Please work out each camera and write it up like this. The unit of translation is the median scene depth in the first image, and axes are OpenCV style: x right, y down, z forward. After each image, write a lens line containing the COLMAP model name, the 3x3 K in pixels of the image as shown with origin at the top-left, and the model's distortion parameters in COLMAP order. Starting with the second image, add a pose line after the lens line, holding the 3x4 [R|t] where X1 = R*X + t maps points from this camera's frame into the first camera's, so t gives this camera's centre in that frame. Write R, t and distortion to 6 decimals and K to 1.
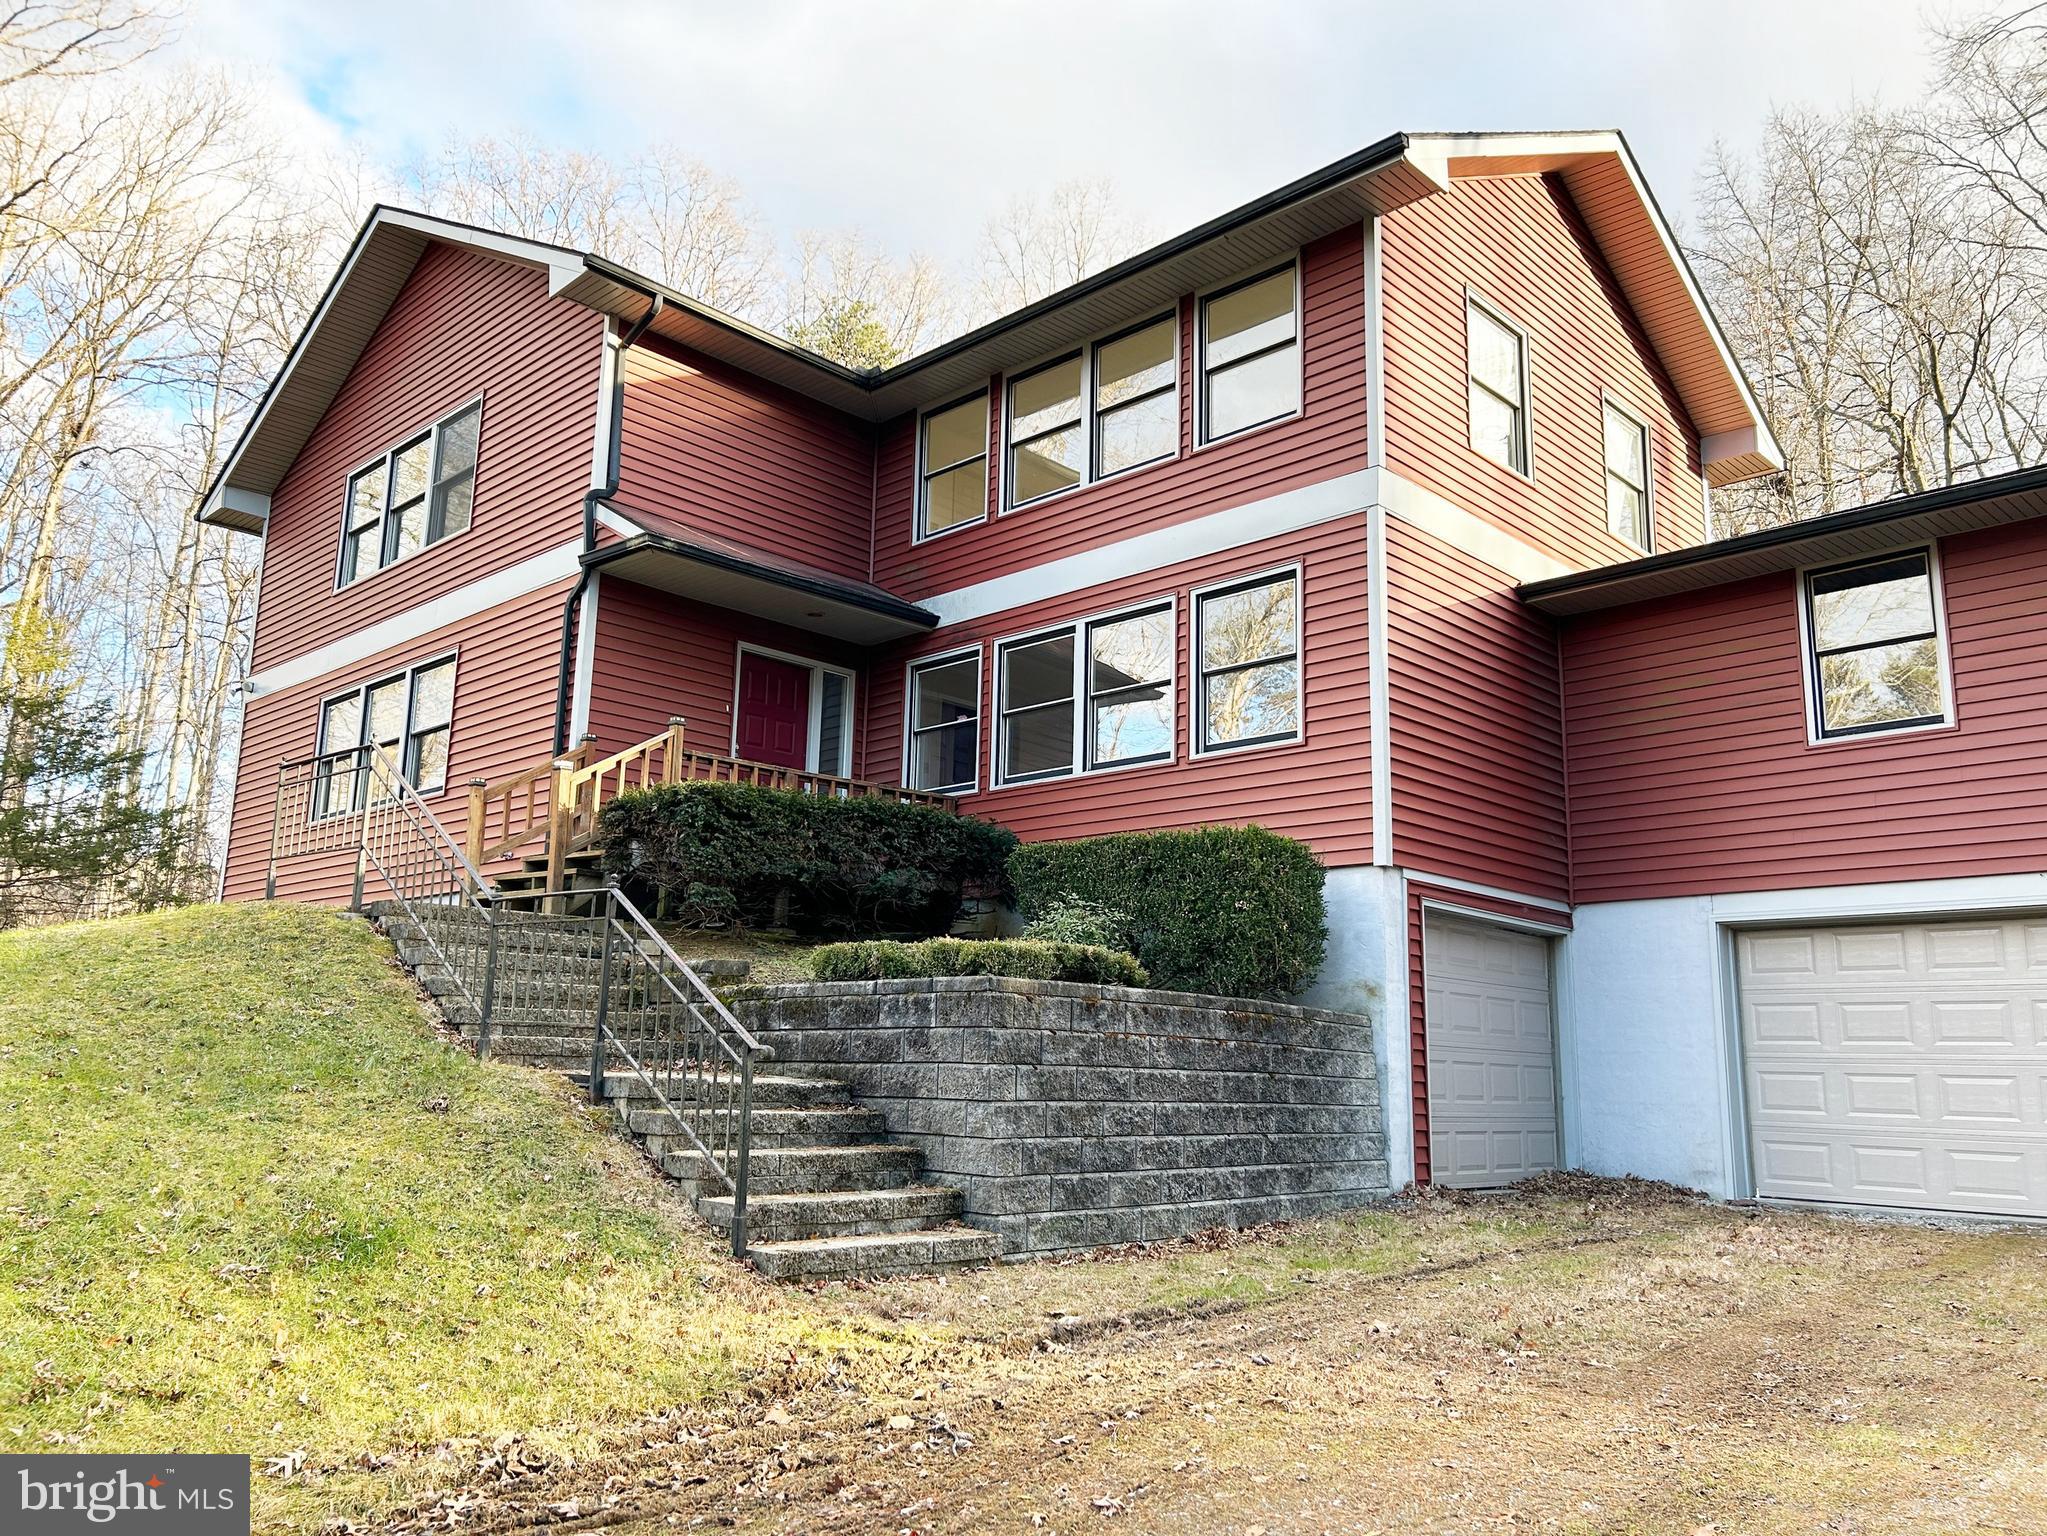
lens RADIAL K [[1554.8, 0, 1026.3], [0, 1554.8, 780.6], [0, 0, 1]] dist [0.059868, -0.060115]
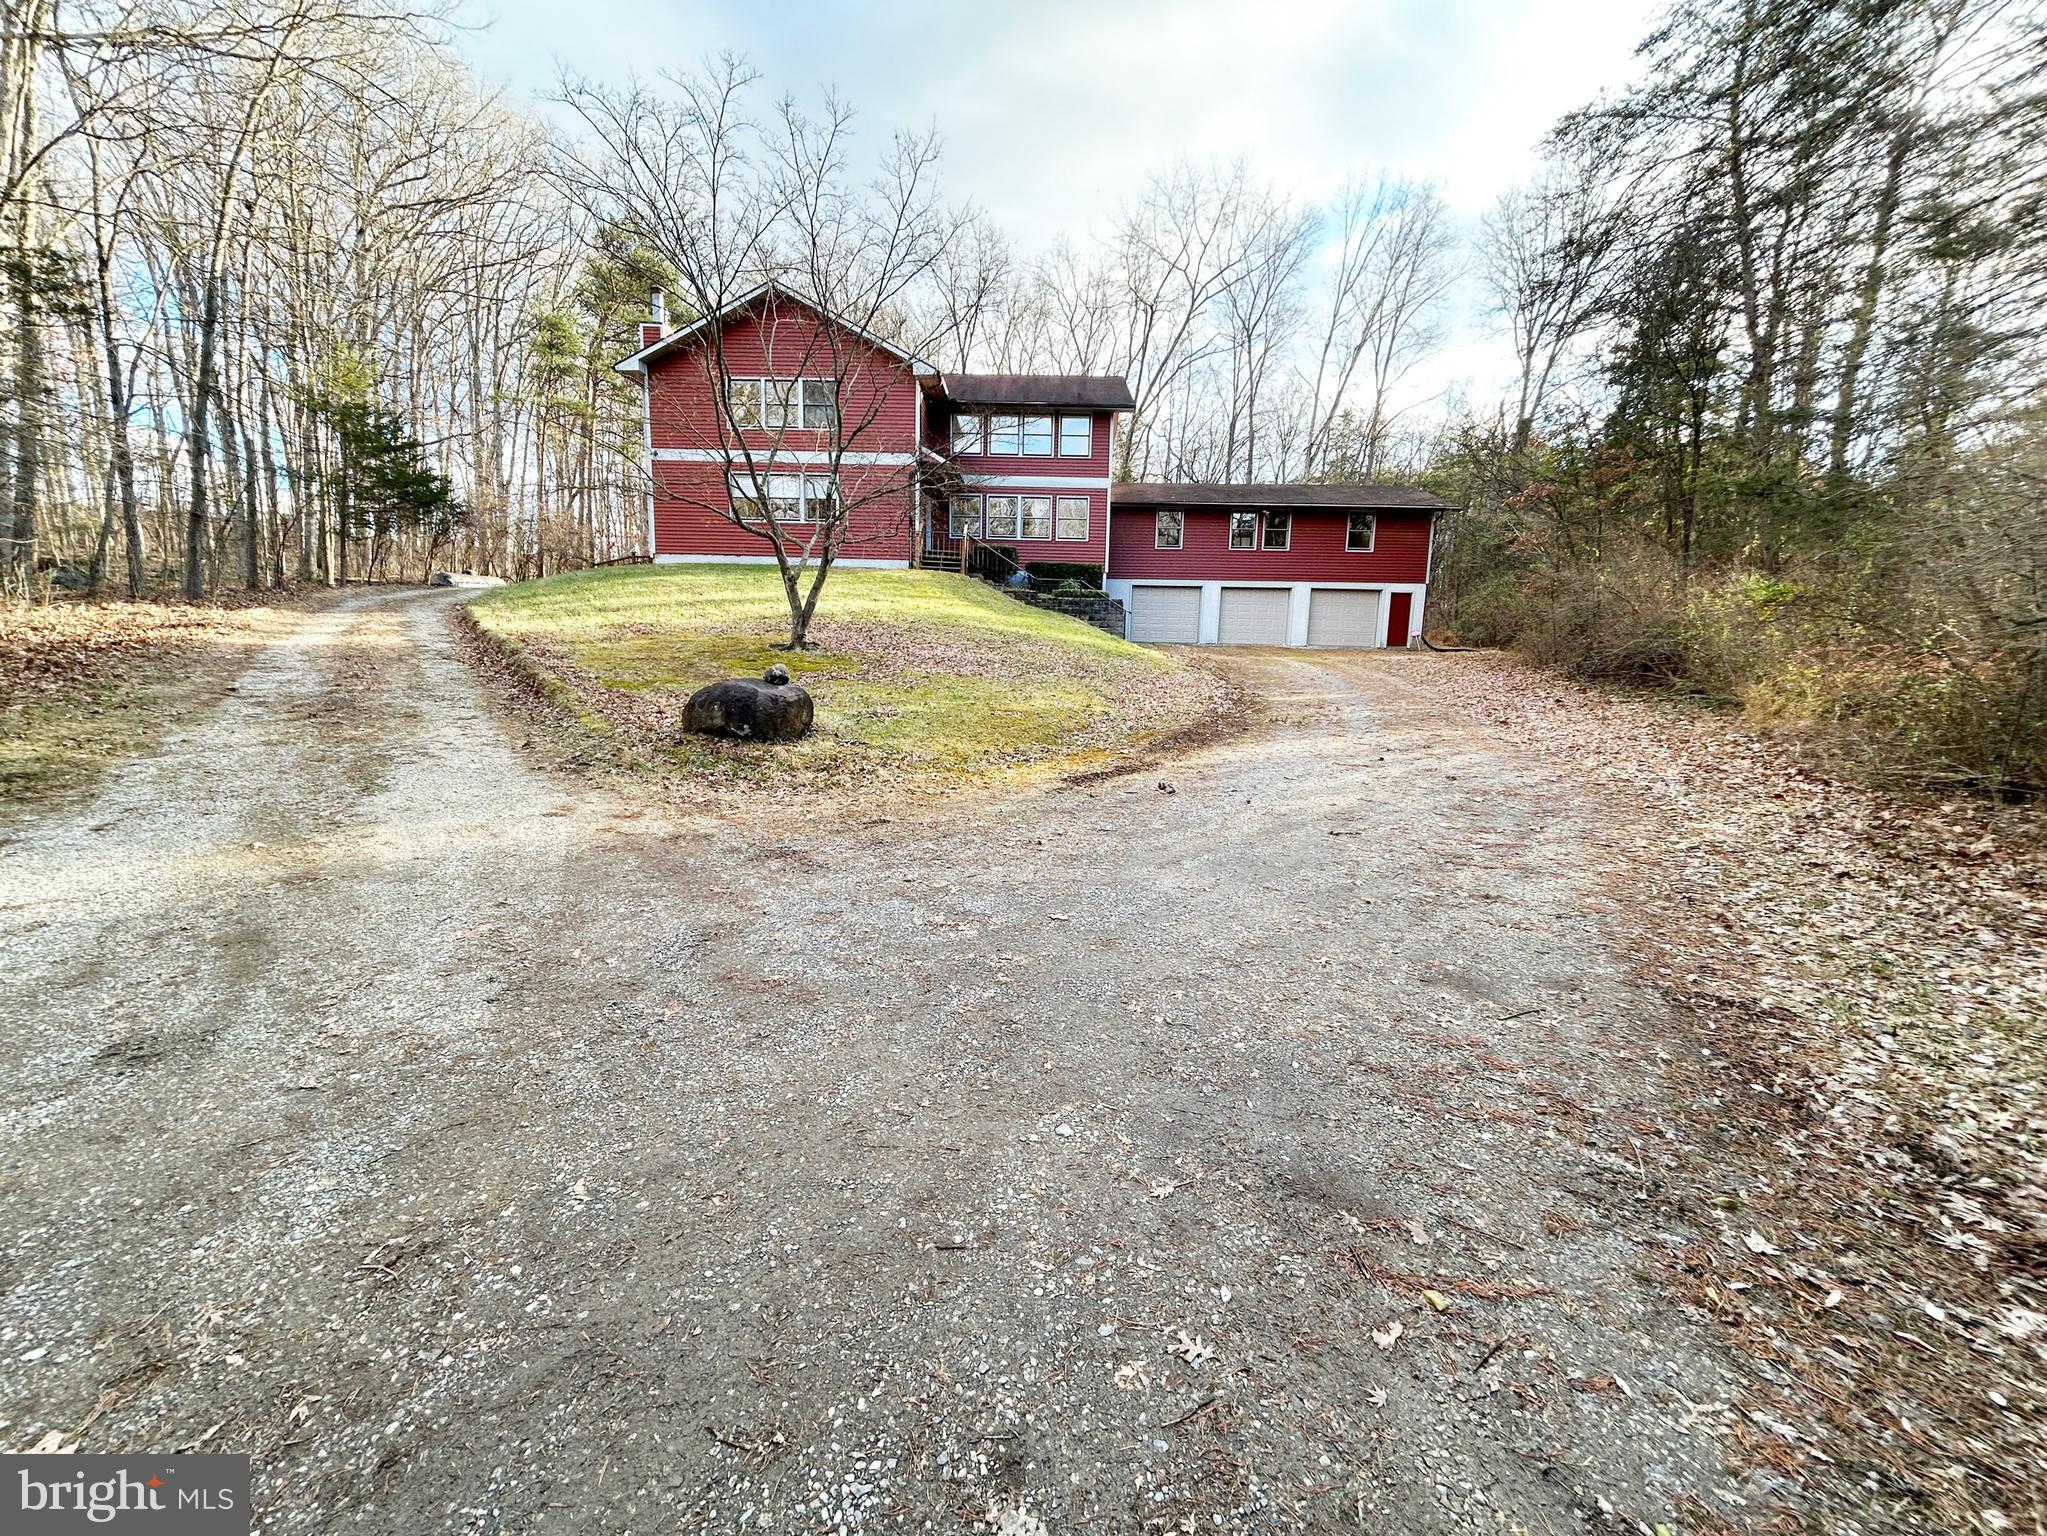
lens RADIAL K [[827.3, 0, 1026.5], [0, 827.3, 777.1], [0, 0, 1]] dist [0.002927, -0.000357]
pose [[0.729142, -0.122701, 0.673273, -1.665888], [-0.133866, 0.939220, 0.316143, -0.118257], [-0.671142, -0.320642, 0.668399, -0.688086]]
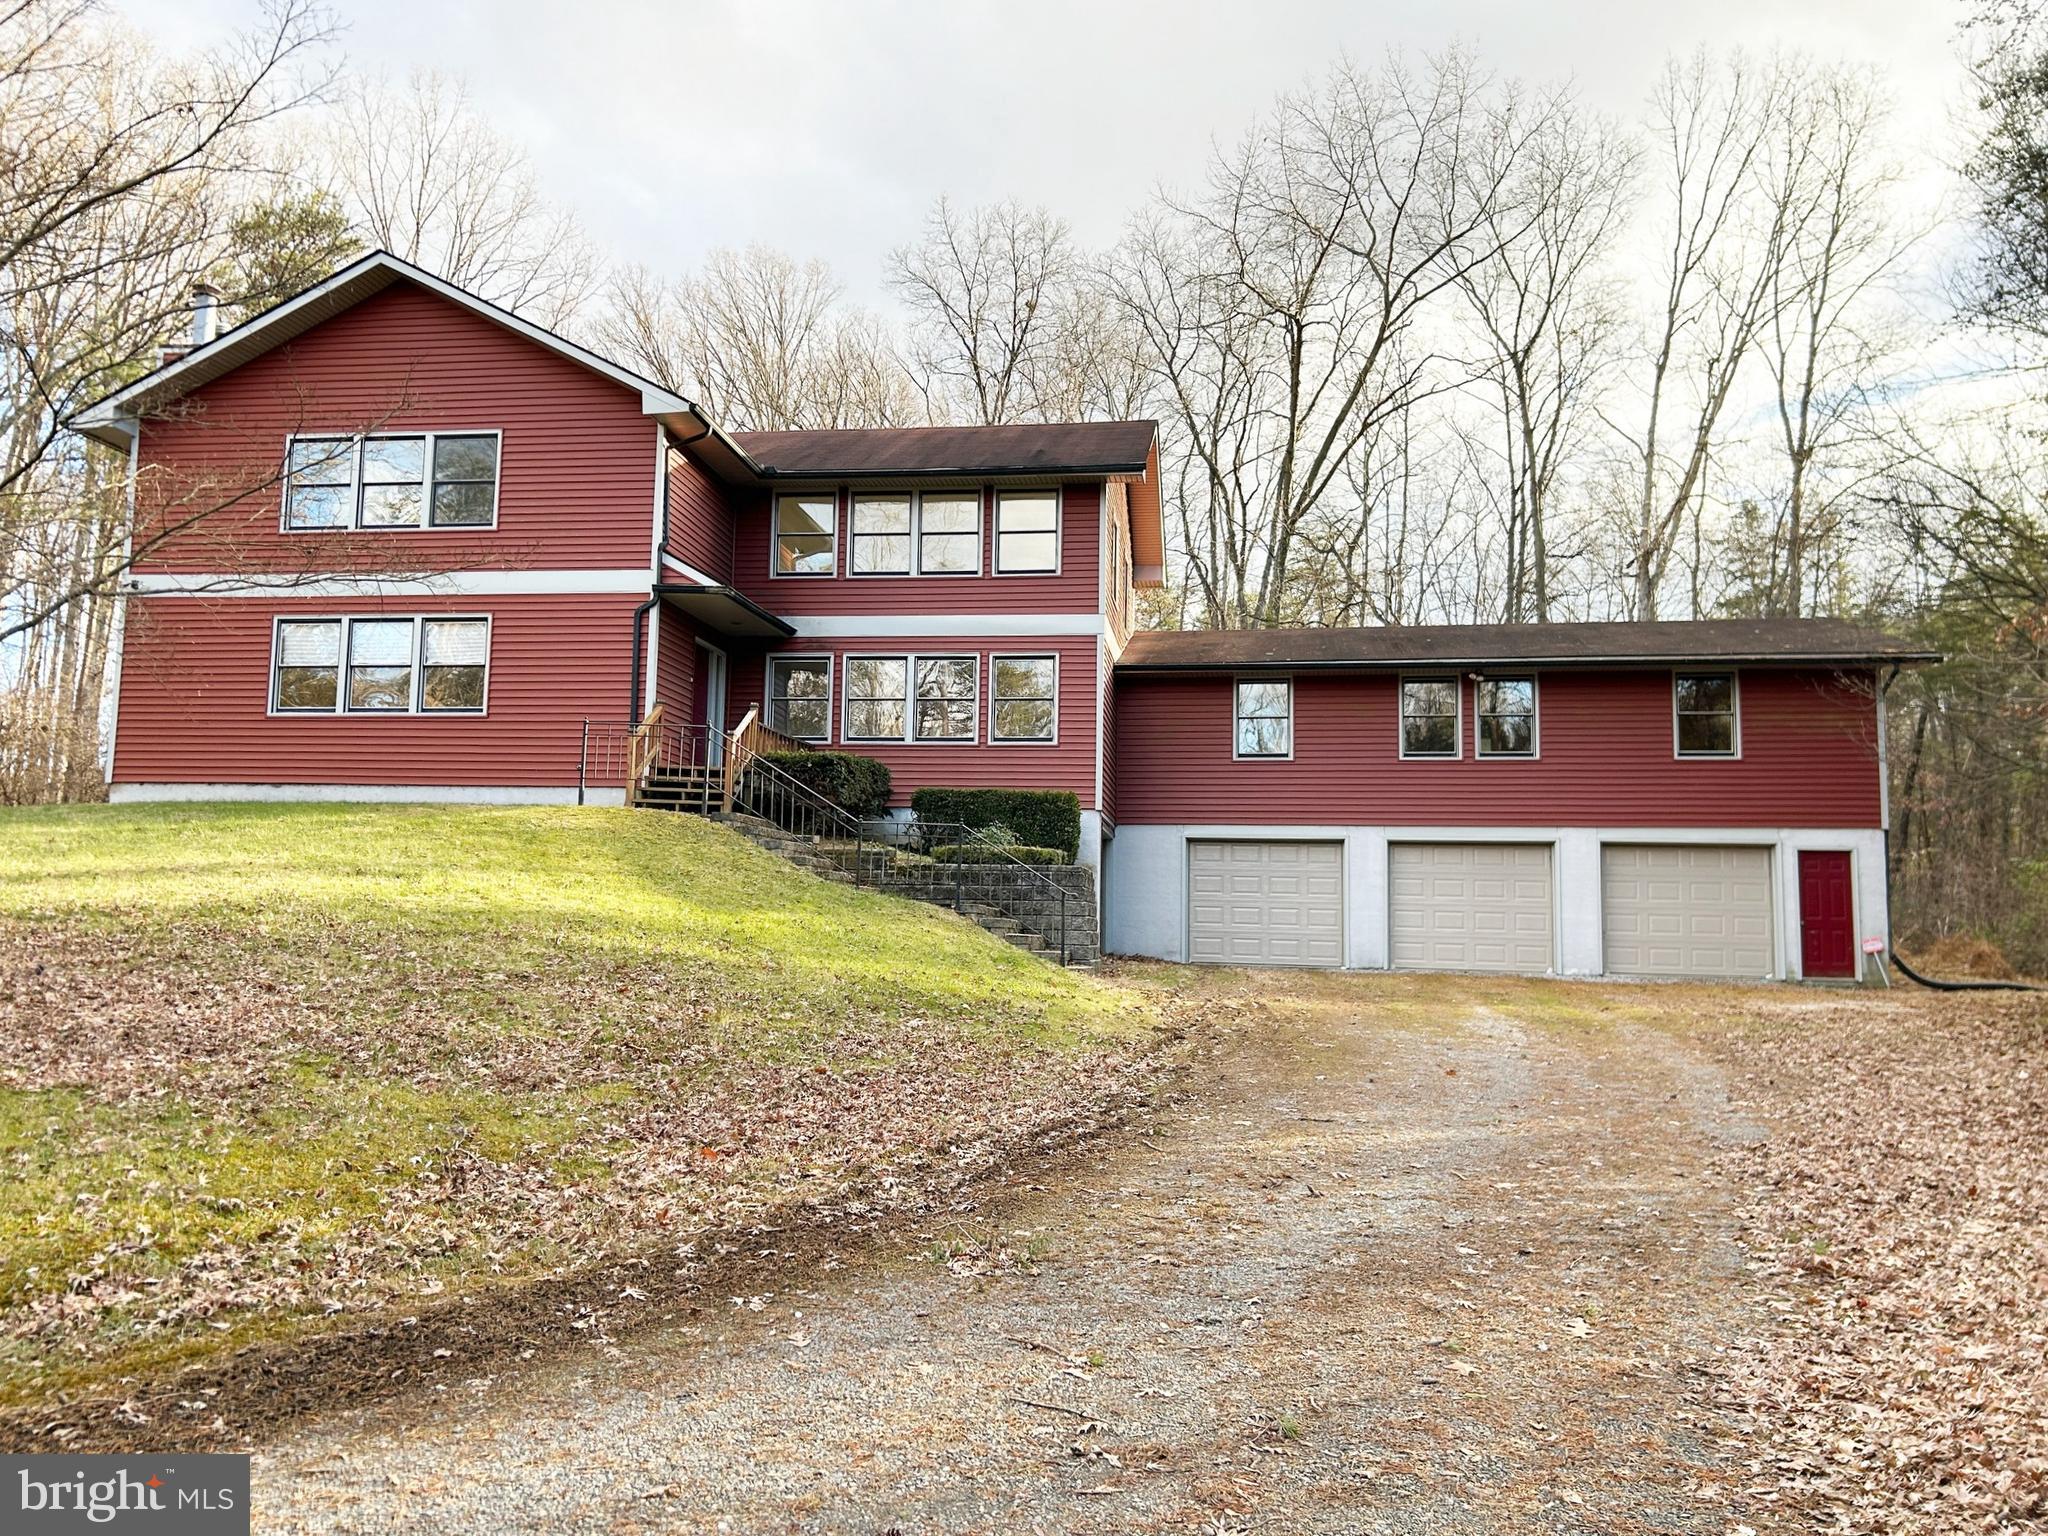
lens RADIAL K [[1578.3, 0, 1020.9], [0, 1578.3, 781.0], [0, 0, 1]] dist [0.072731, -0.061270]
pose [[0.808876, 0.052300, 0.585649, -1.087539], [-0.111293, 0.991649, 0.065157, -0.109088], [-0.577350, -0.117882, 0.807942, -0.645102]]
